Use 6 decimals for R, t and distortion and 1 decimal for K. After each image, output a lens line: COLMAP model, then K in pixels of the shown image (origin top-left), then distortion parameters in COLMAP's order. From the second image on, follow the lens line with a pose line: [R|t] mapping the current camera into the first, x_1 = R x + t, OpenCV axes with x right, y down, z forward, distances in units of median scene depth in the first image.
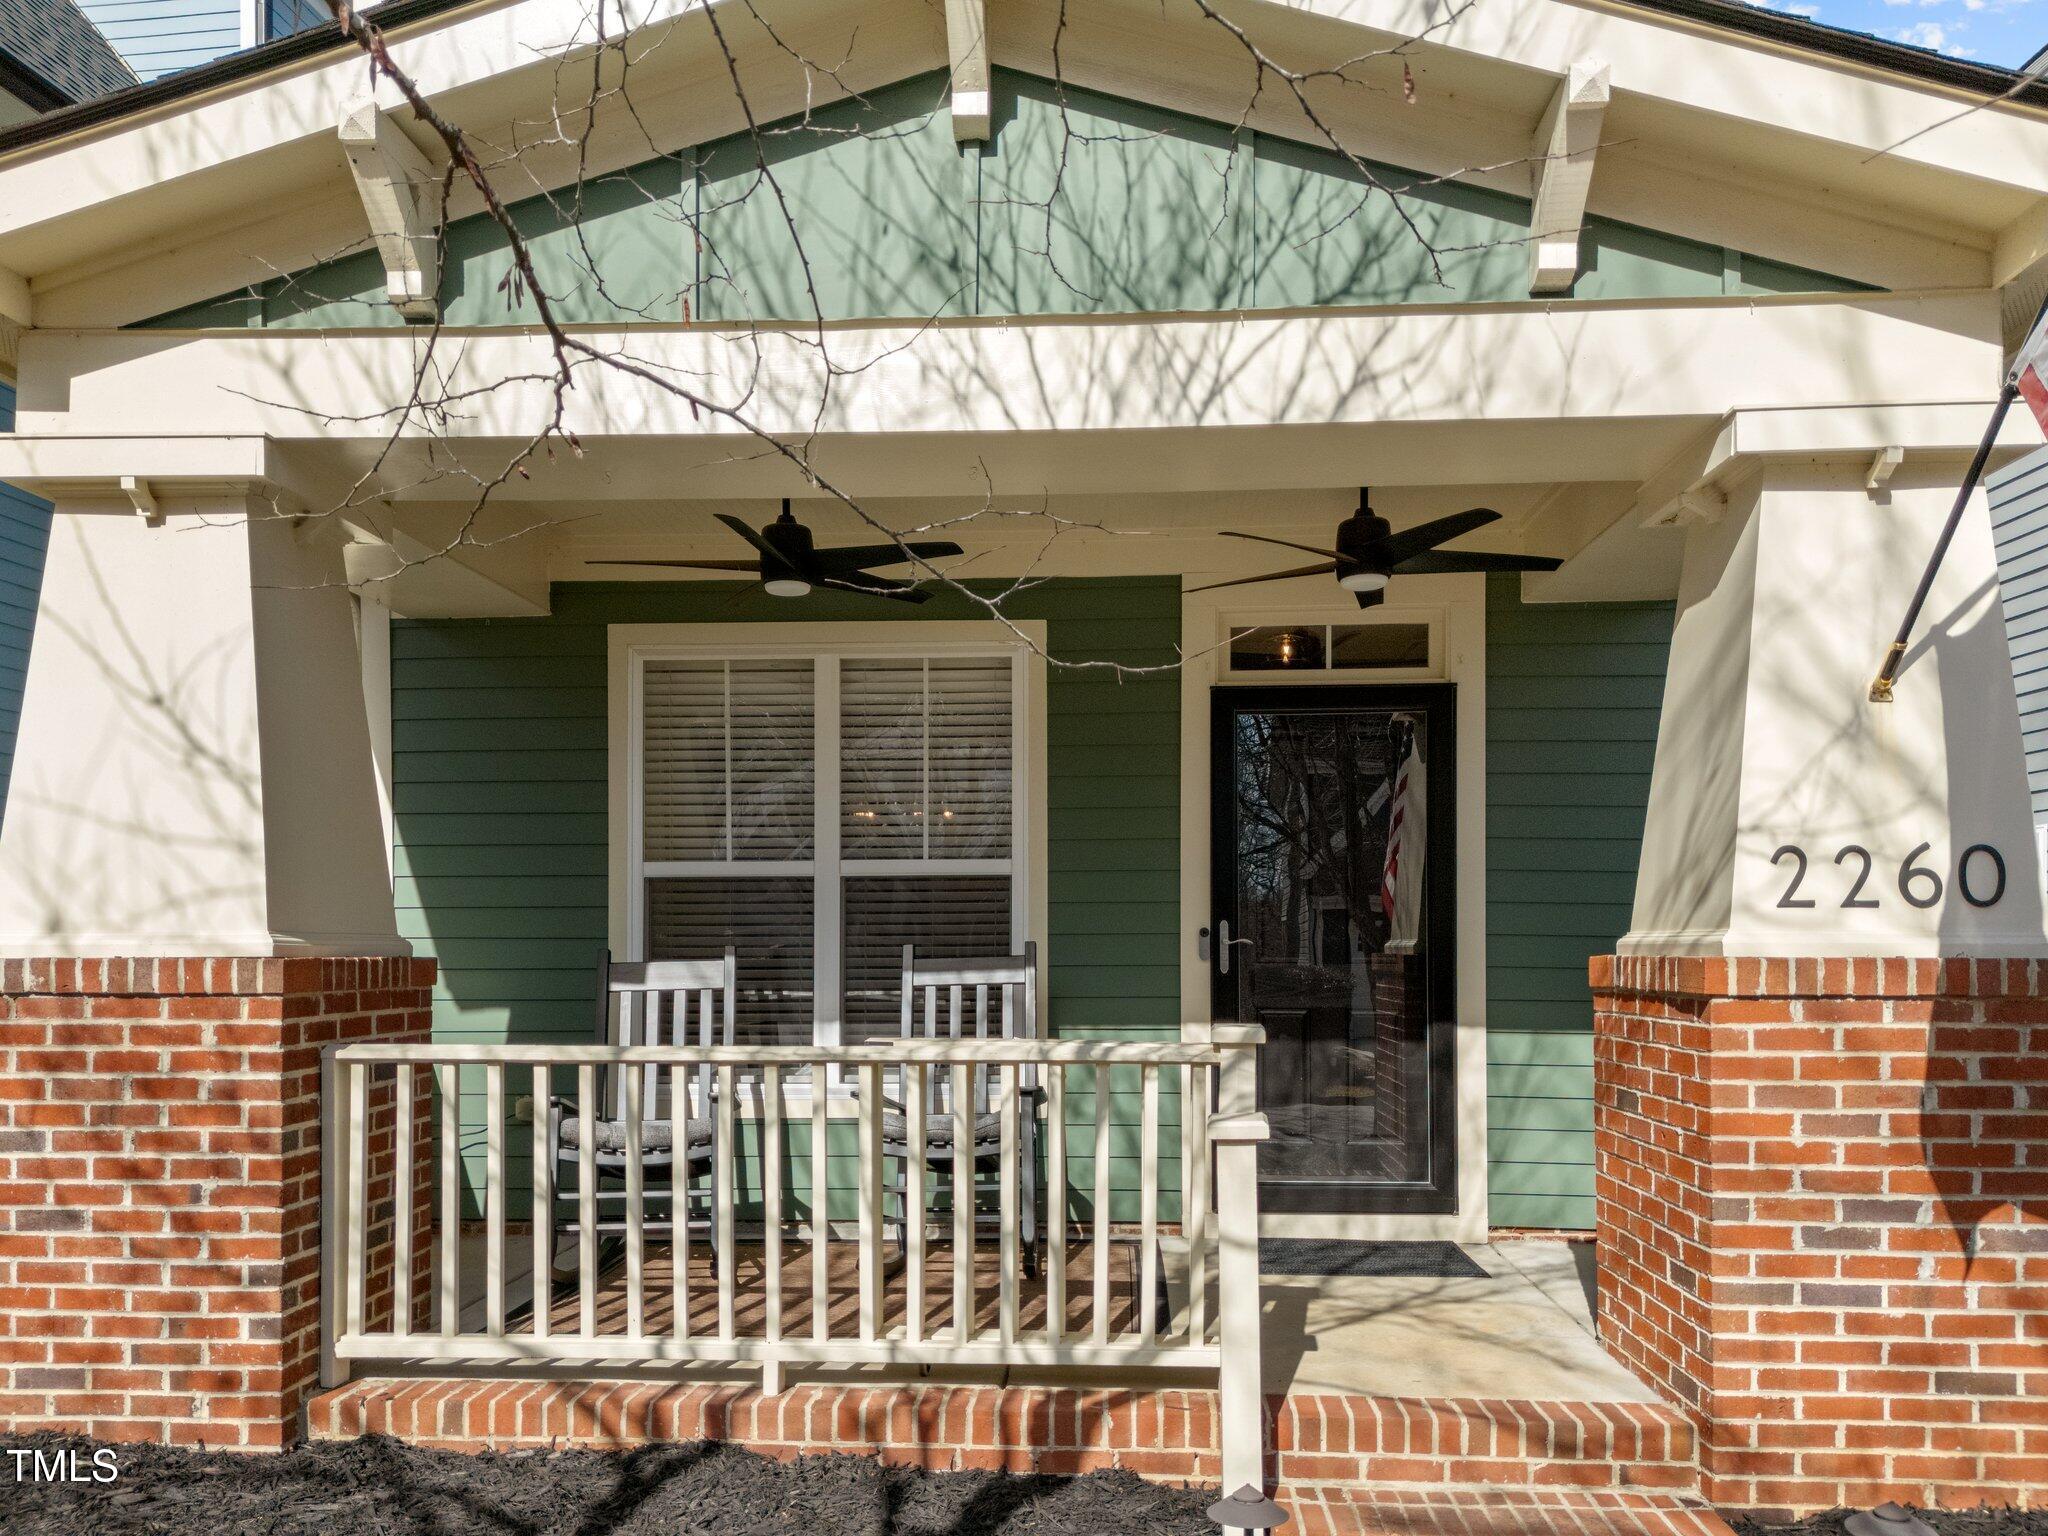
lens RADIAL K [[1665.6, 0, 1024.0], [0, 1665.6, 768.0], [0, 0, 1]] dist [-0.065896, 0.006162]
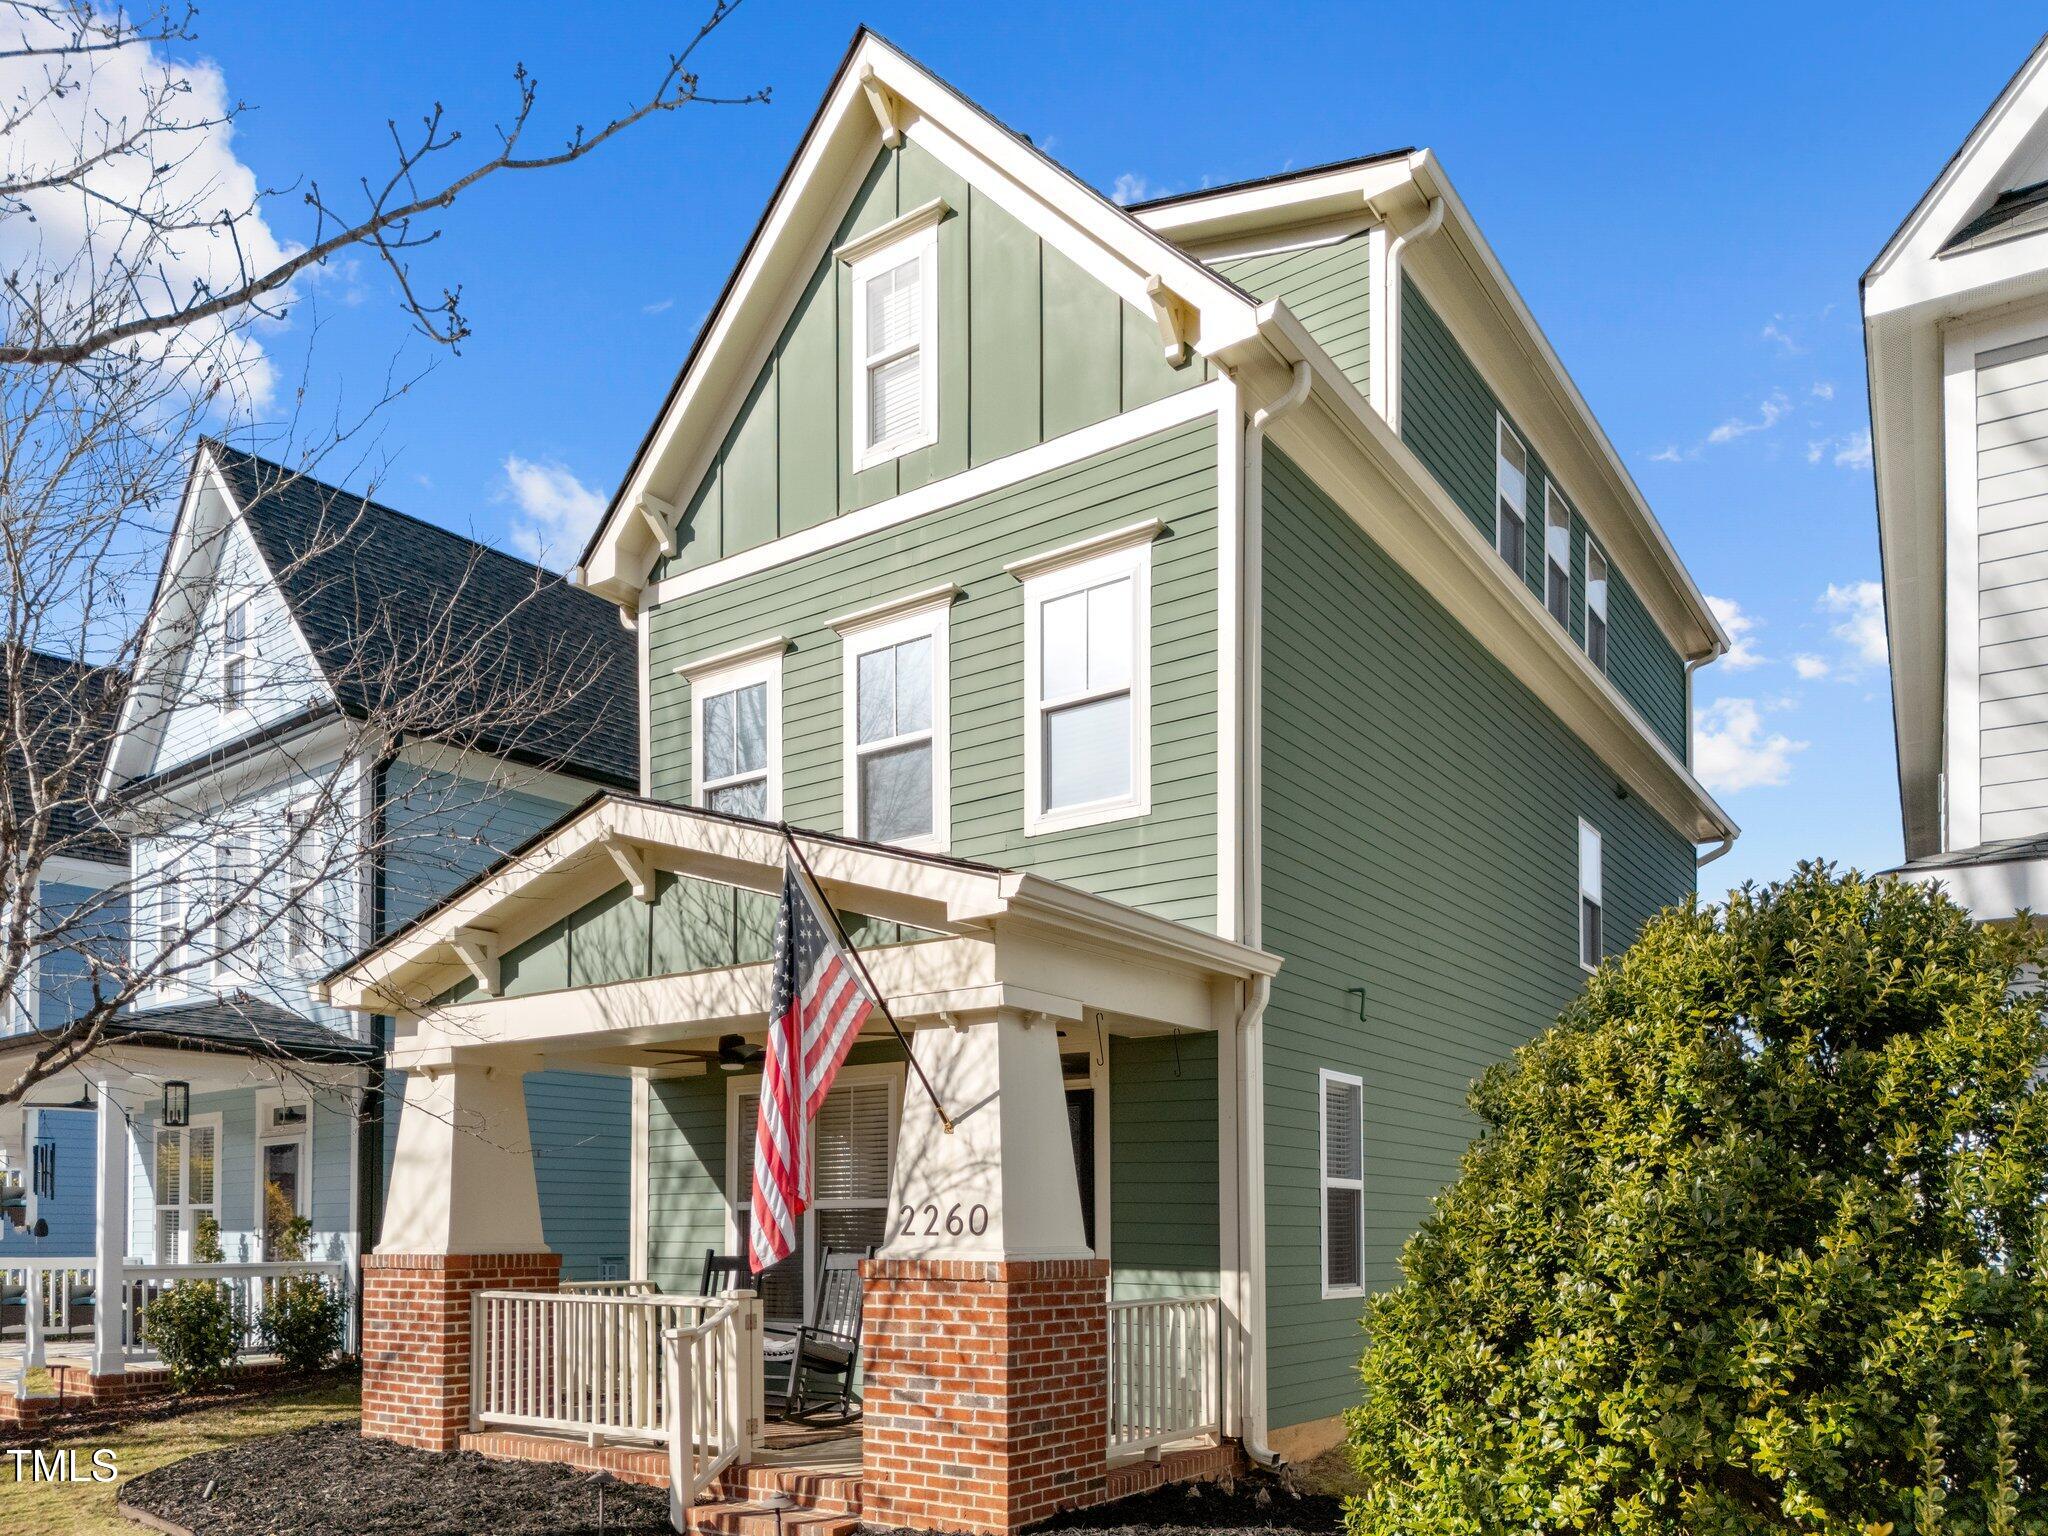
lens RADIAL K [[1665.6, 0, 1024.0], [0, 1665.6, 768.0], [0, 0, 1]] dist [-0.065896, 0.006162]
pose [[0.840743, -0.153317, -0.519273, 1.752827], [0.066727, 0.981099, -0.181636, -0.105881], [0.537307, 0.118060, 0.835083, -0.757371]]
